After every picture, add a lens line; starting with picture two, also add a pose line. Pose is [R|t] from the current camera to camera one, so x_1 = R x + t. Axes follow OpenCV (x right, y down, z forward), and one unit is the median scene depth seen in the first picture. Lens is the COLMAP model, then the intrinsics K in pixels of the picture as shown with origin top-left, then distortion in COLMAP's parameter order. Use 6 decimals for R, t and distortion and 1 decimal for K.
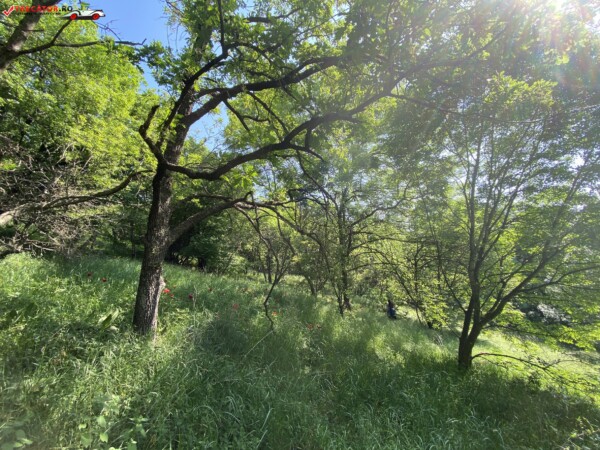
lens RADIAL K [[242.0, 0, 296.7], [0, 242.0, 224.9], [0, 0, 1]] dist [0.018658, -0.000031]
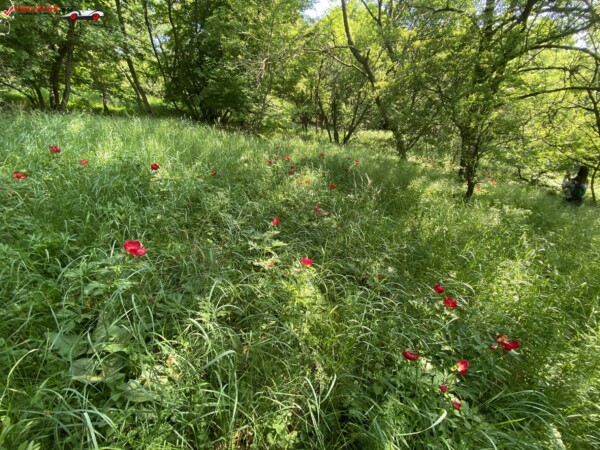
lens RADIAL K [[236.8, 0, 297.4], [0, 236.8, 229.0], [0, 0, 1]] dist [0.019692, -0.000015]
pose [[0.958466, 0.050358, -0.280725, -0.008452], [0.112343, 0.838049, 0.533903, 0.060054], [0.262147, -0.543266, 0.797585, 0.251474]]
